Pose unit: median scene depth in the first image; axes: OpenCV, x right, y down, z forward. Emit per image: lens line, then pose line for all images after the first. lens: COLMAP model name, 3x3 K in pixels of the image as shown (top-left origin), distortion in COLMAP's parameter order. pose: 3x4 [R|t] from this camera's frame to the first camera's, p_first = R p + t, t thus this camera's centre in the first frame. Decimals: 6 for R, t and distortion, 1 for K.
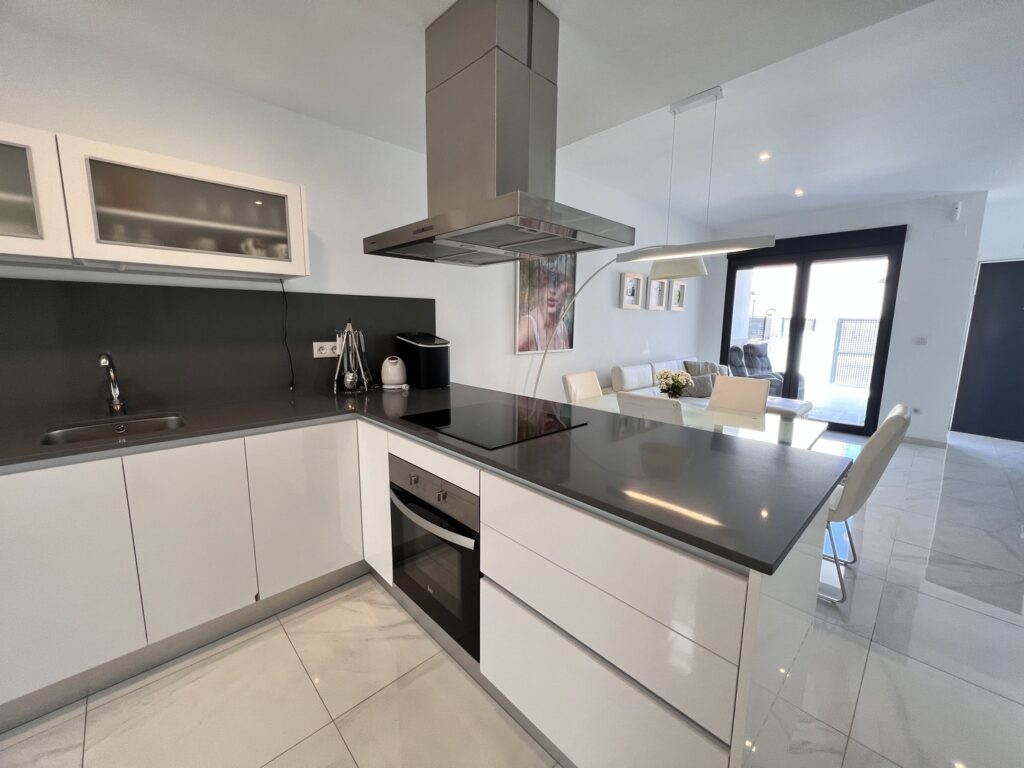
lens RADIAL K [[412.0, 0, 511.7], [0, 412.0, 382.9], [0, 0, 1]] dist [-0.003388, 0.001610]
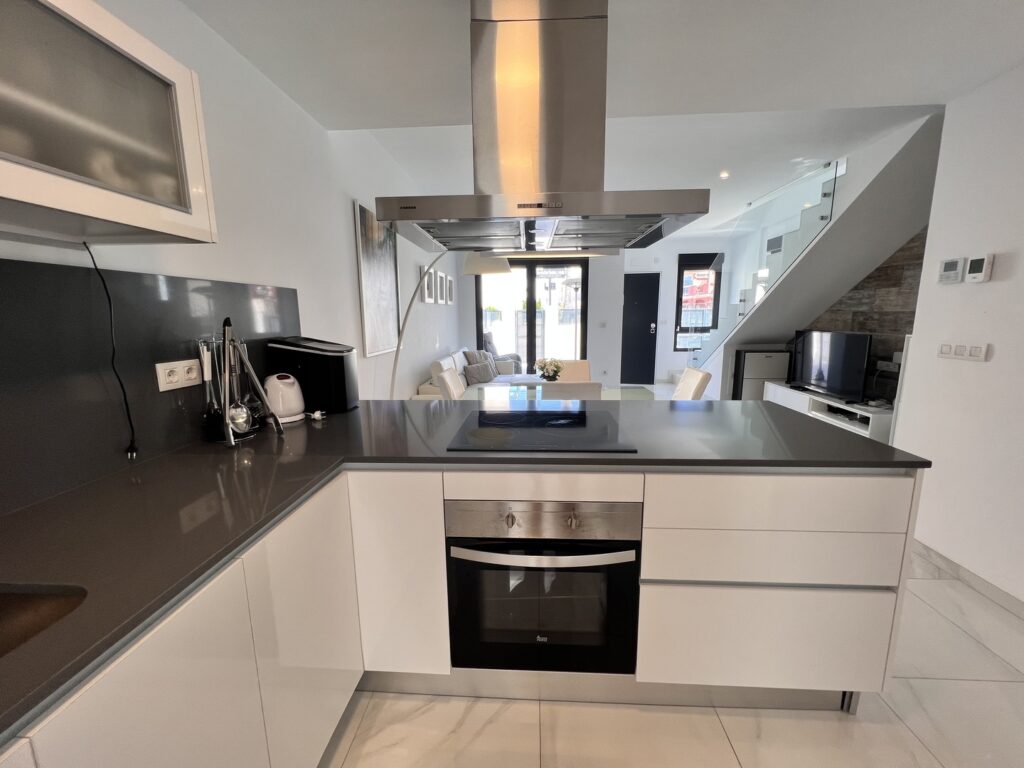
lens RADIAL K [[412.0, 0, 511.8], [0, 412.0, 383.1], [0, 0, 1]] dist [-0.003388, 0.001610]
pose [[0.731810, -0.129776, 0.669038, -0.465807], [0.119730, 0.990915, 0.061249, -0.045437], [-0.670909, 0.035282, 0.740700, 0.255356]]
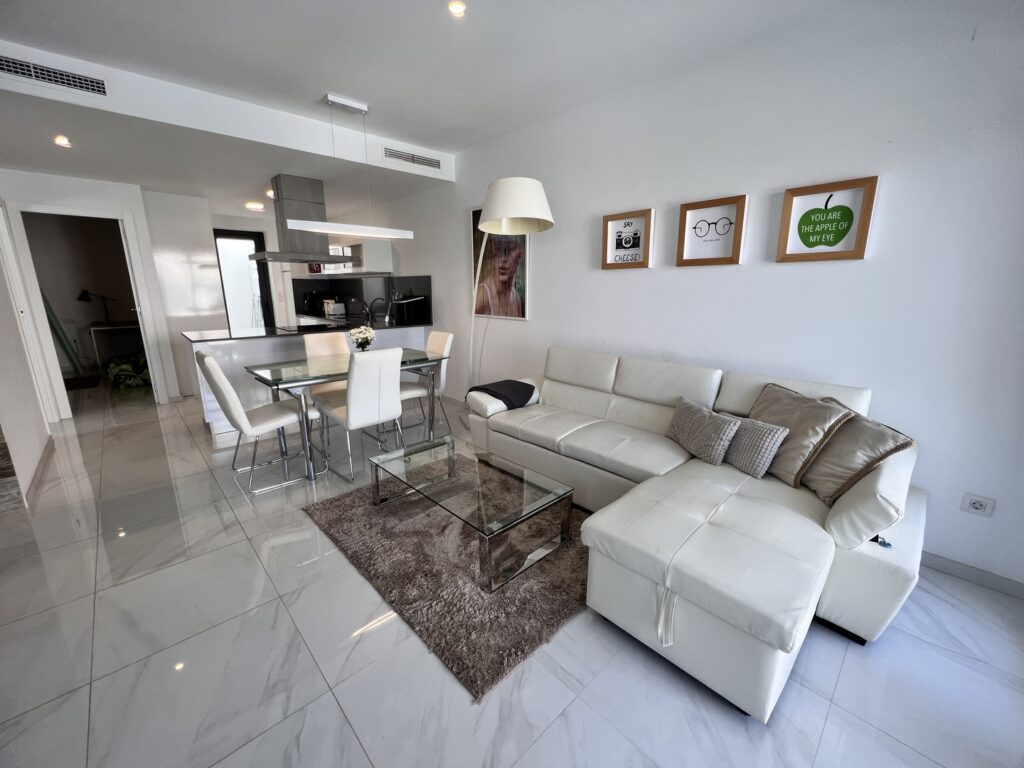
lens RADIAL K [[412.0, 0, 513.7], [0, 412.0, 385.7], [0, 0, 1]] dist [-0.003388, 0.001610]
pose [[-0.005583, 0.223056, -0.974790, 1.763825], [-0.151173, 0.963413, 0.221318, -0.220264], [0.988491, 0.148598, 0.028341, 1.536841]]
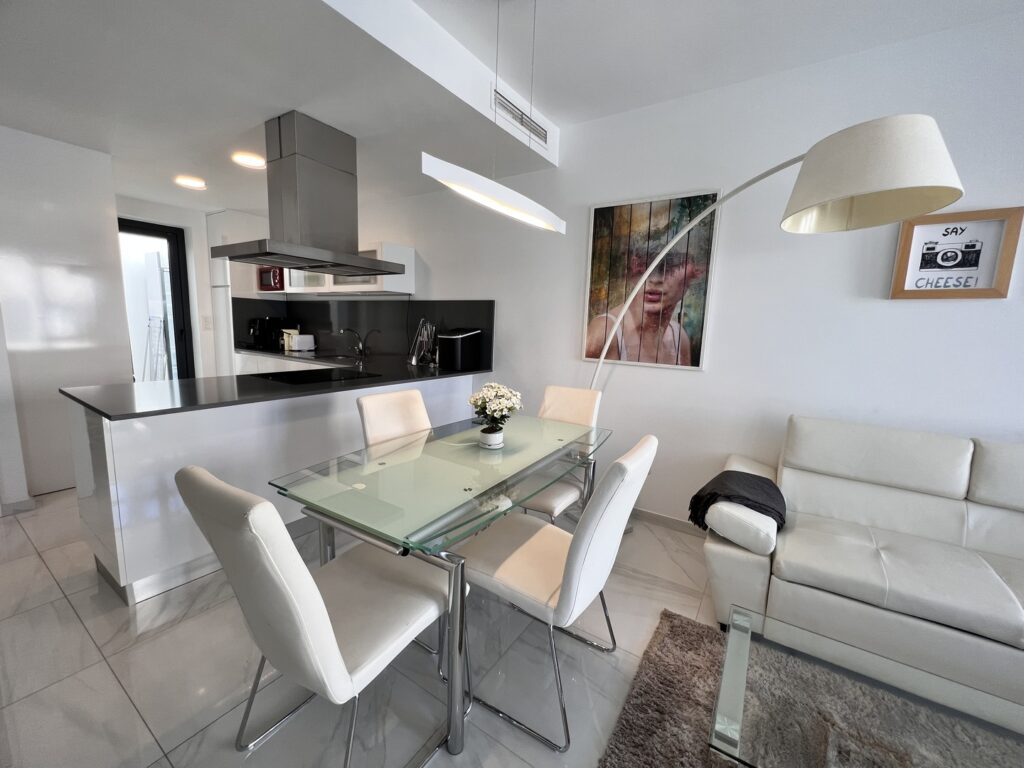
lens RADIAL K [[412.0, 0, 514.5], [0, 412.0, 383.2], [0, 0, 1]] dist [-0.003388, 0.001610]
pose [[0.222373, 0.147098, -0.963801, 1.109864], [-0.170469, 0.979191, 0.110115, -0.126613], [0.959943, 0.139812, 0.242821, 0.912509]]
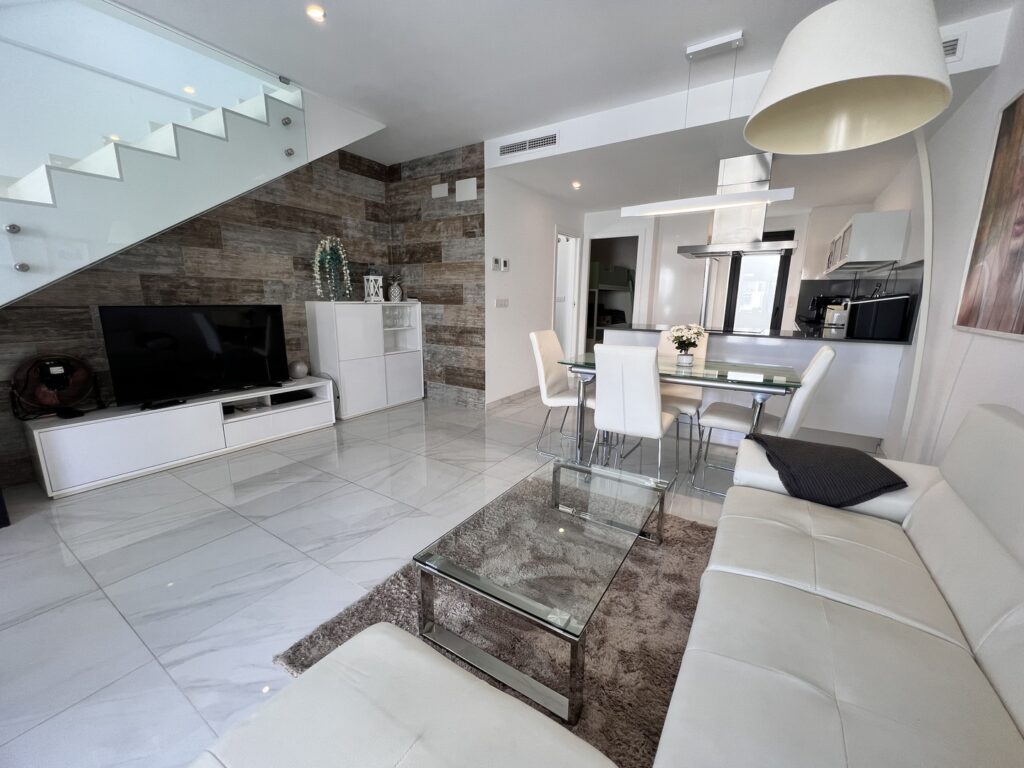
lens RADIAL K [[412.0, 0, 508.5], [0, 412.0, 385.4], [0, 0, 1]] dist [-0.003388, 0.001610]
pose [[-0.975060, 0.025933, -0.220421, 1.128247], [-0.053028, 0.937165, 0.344833, -0.232710], [0.215513, 0.347922, -0.912417, 2.008659]]
